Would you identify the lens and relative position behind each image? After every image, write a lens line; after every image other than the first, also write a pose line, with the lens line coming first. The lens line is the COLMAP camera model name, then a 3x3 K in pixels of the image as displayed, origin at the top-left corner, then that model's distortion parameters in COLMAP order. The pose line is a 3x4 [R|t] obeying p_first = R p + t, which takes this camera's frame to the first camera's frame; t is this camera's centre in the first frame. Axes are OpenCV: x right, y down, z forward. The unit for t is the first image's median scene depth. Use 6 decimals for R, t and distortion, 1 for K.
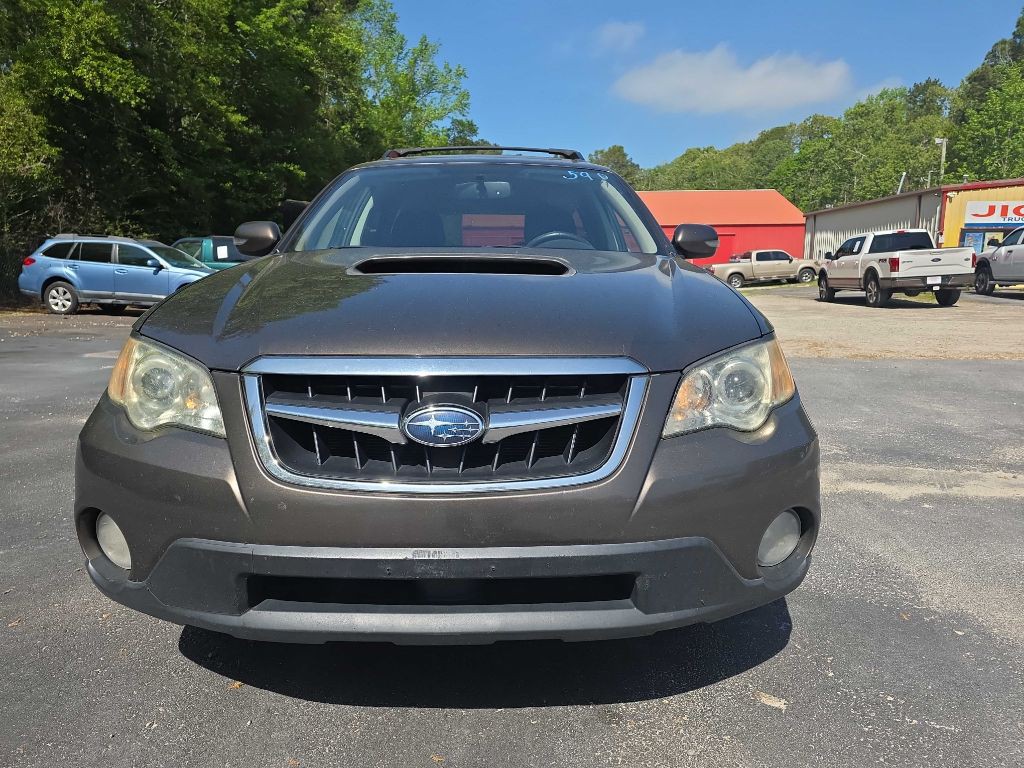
lens RADIAL K [[792.1, 0, 511.2], [0, 792.1, 385.5], [0, 0, 1]] dist [0.015407, -0.014837]
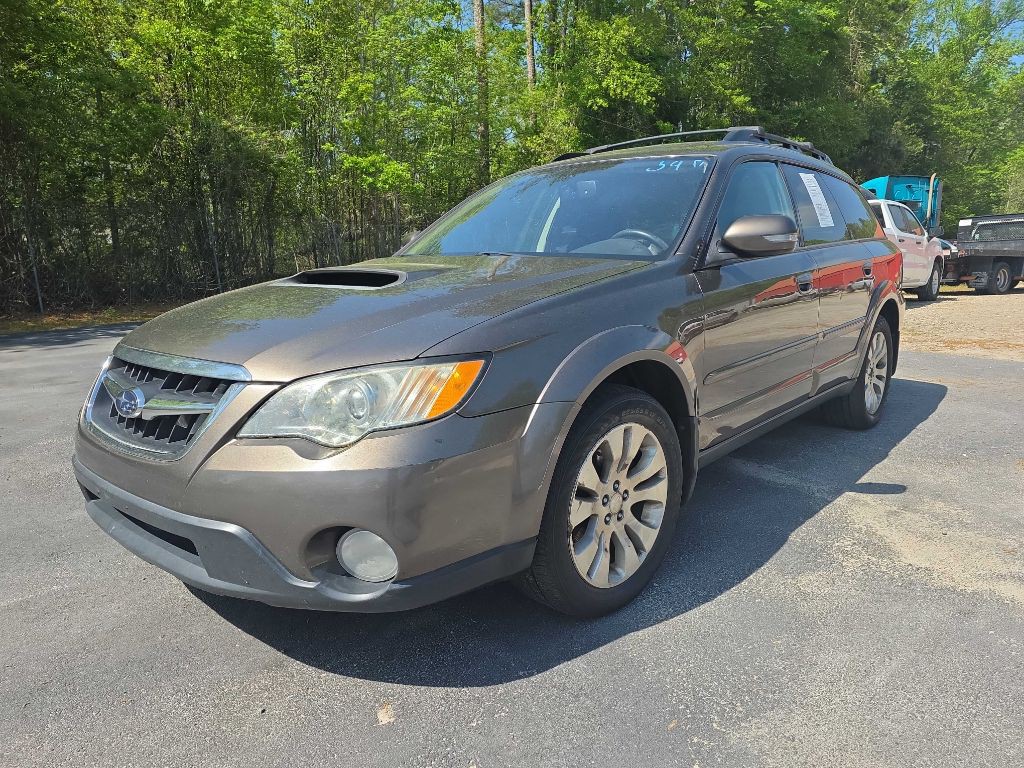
lens RADIAL K [[792.1, 0, 511.6], [0, 792.1, 383.1], [0, 0, 1]] dist [0.015407, -0.014837]
pose [[0.700705, 0.097282, -0.706788, 0.221942], [-0.072451, 0.995241, 0.065158, -0.020420], [0.709763, 0.005550, 0.704419, 0.078695]]
